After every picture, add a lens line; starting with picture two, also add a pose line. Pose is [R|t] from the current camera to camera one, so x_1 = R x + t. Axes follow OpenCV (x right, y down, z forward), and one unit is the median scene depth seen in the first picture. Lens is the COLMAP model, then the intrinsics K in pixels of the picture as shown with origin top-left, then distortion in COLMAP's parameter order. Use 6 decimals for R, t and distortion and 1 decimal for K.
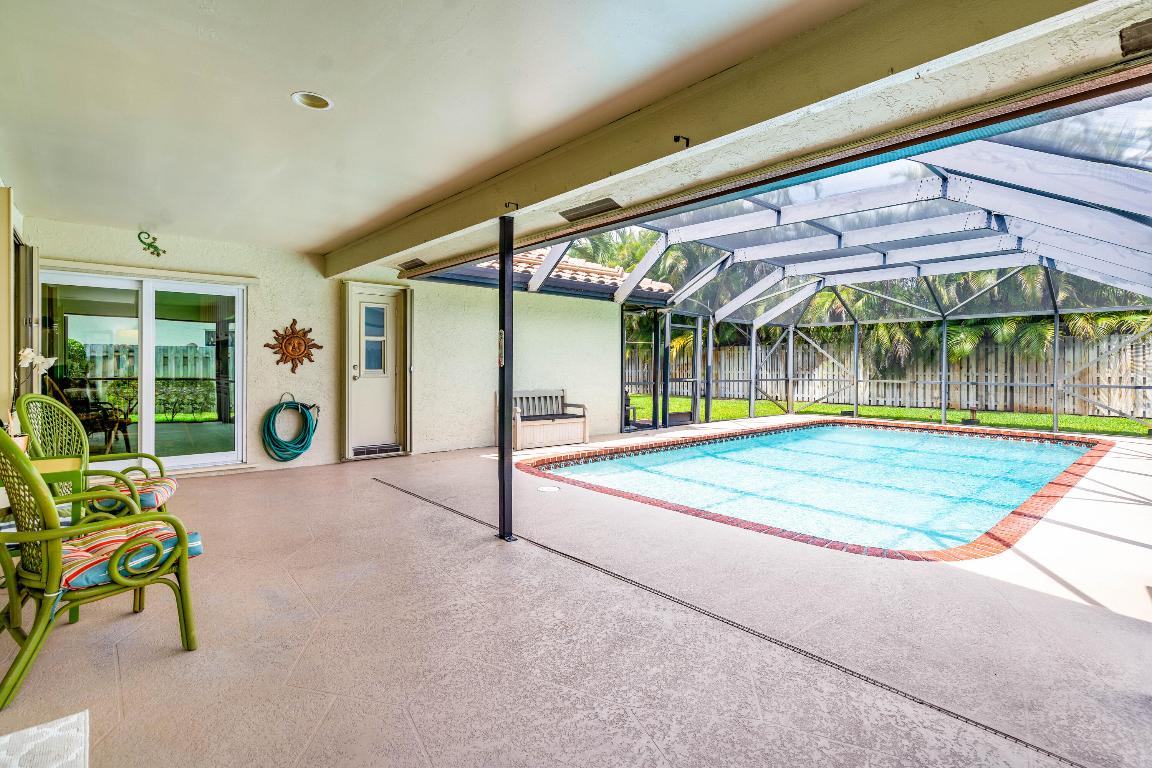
lens RADIAL K [[540.3, 0, 574.8], [0, 540.3, 372.8], [0, 0, 1]] dist [0.003920, 0.000061]
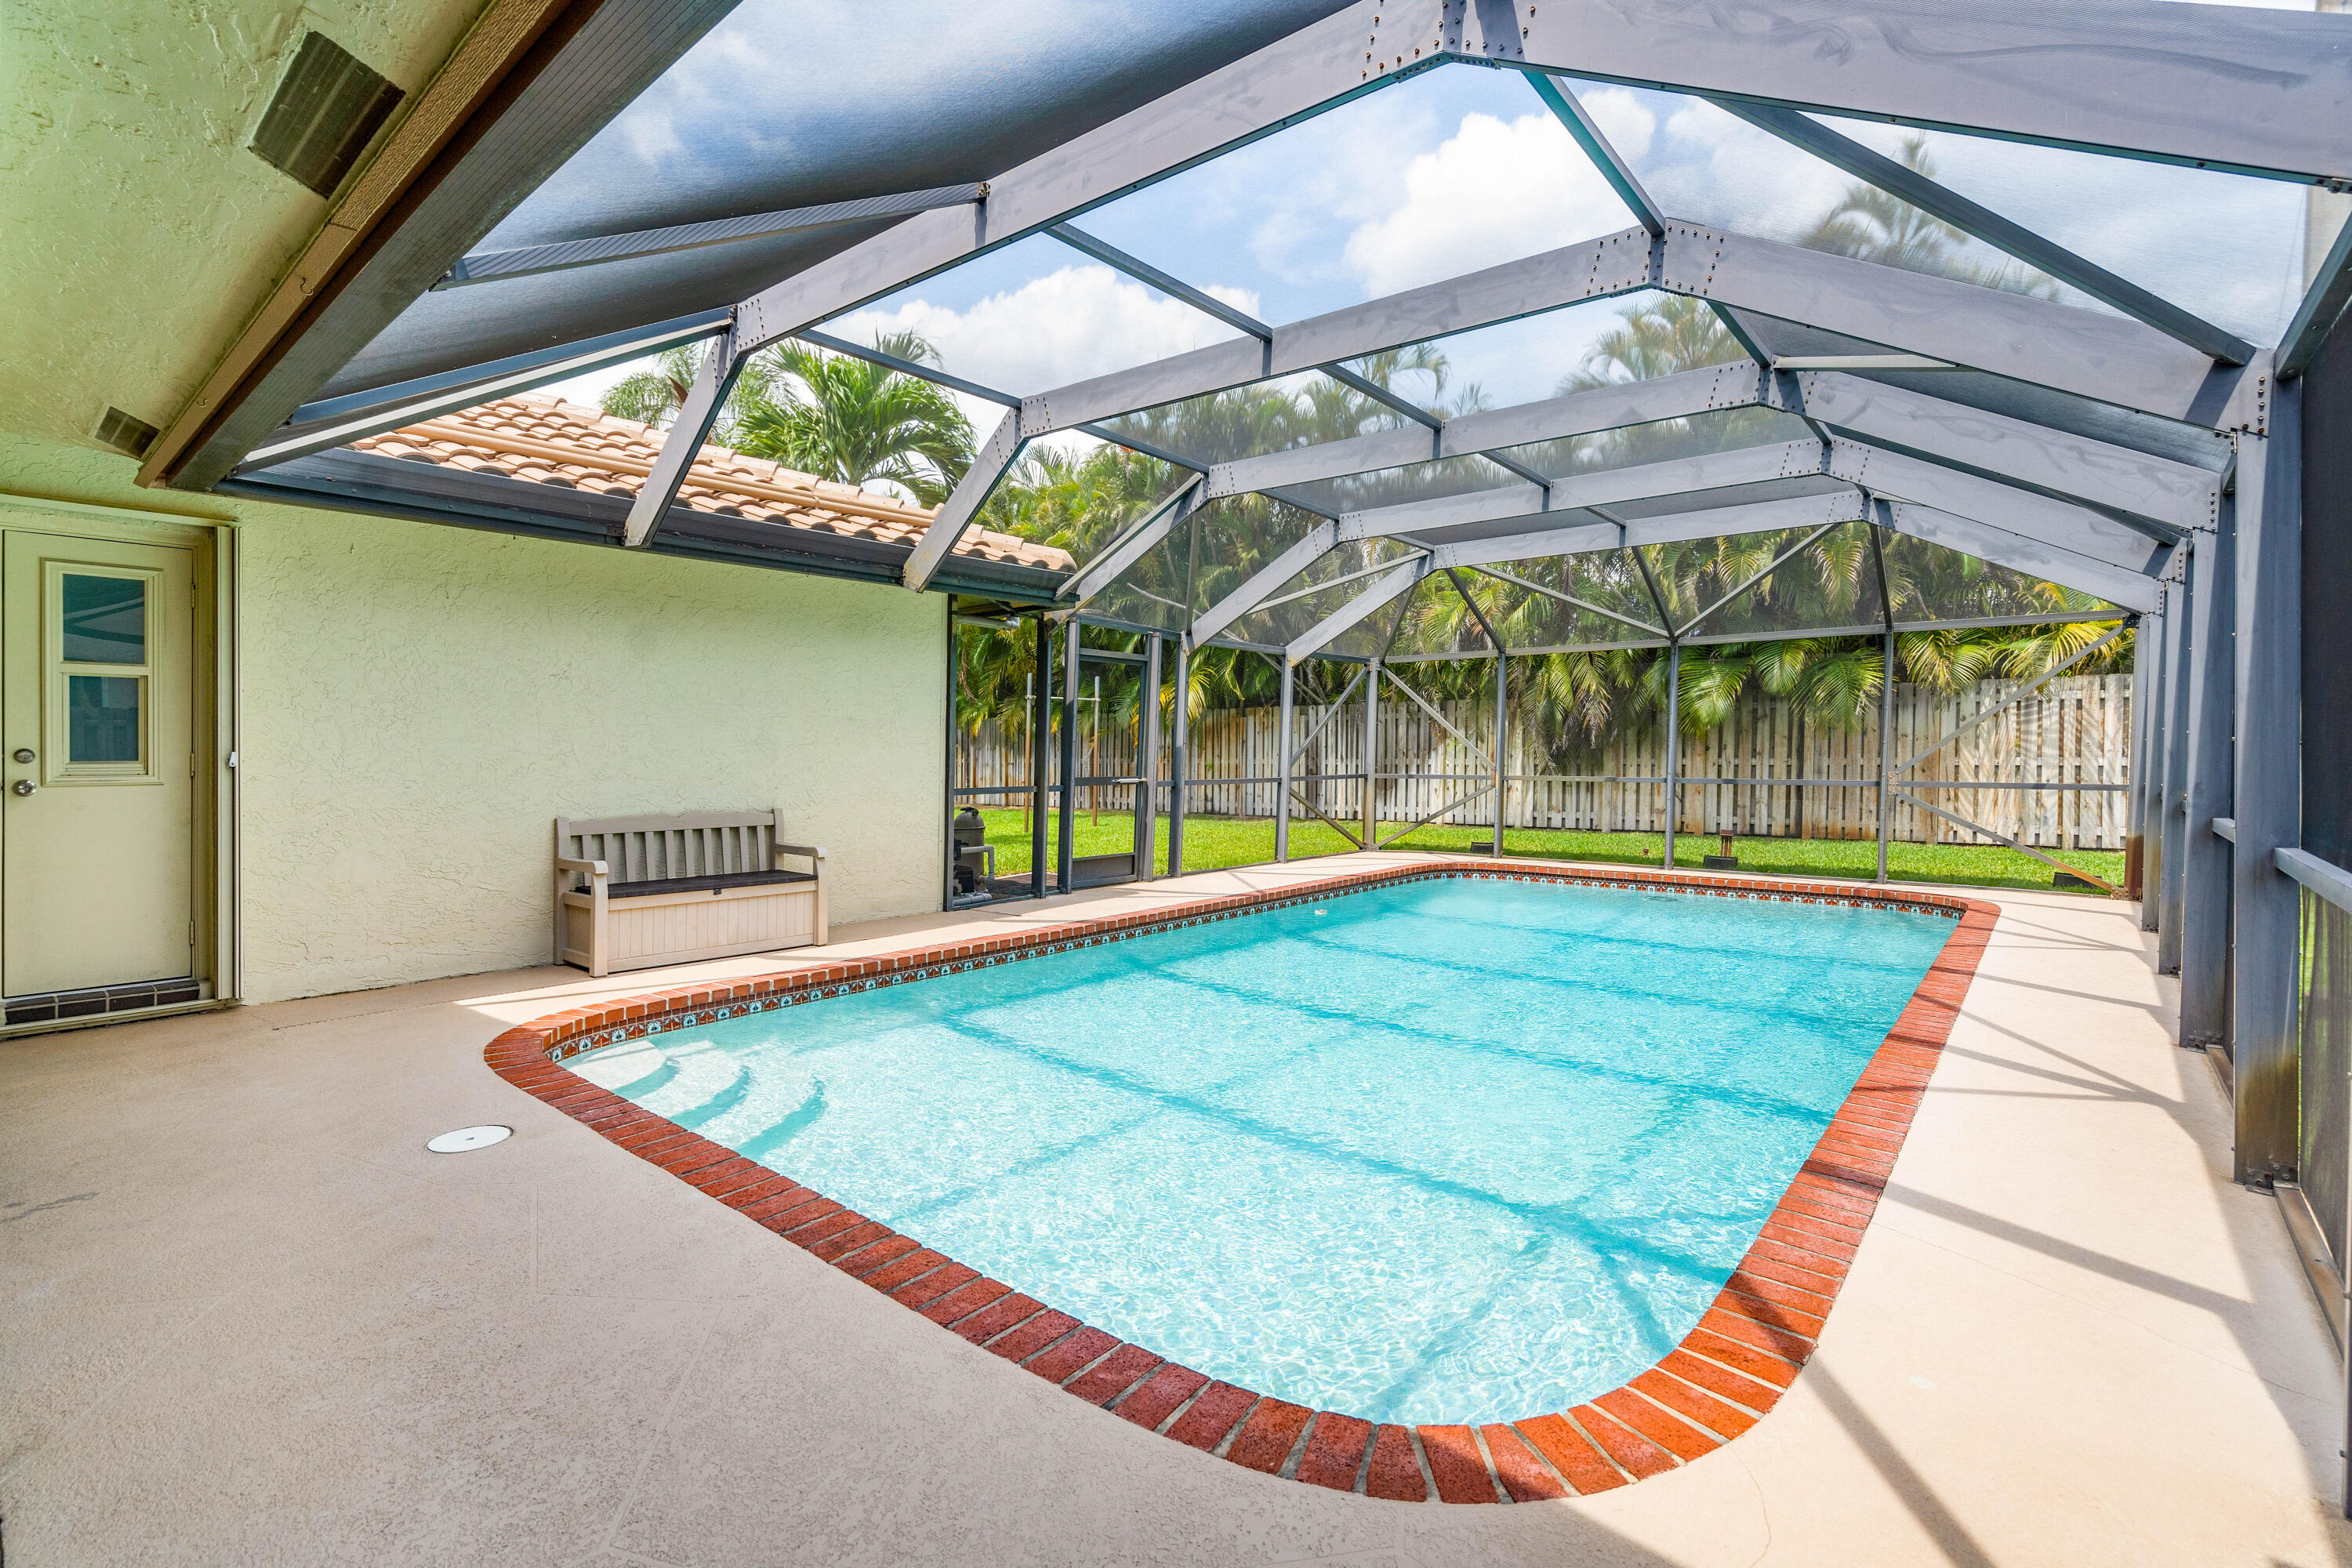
lens RADIAL K [[1056.6, 0, 1178.4], [0, 1056.6, 818.6], [0, 0, 1]] dist [-0.000817, 0.000359]
pose [[0.988658, -0.016017, 0.149325, 0.120006], [0.008428, 0.998647, 0.051316, 0.000840], [-0.149945, -0.049475, 0.987456, 0.154668]]
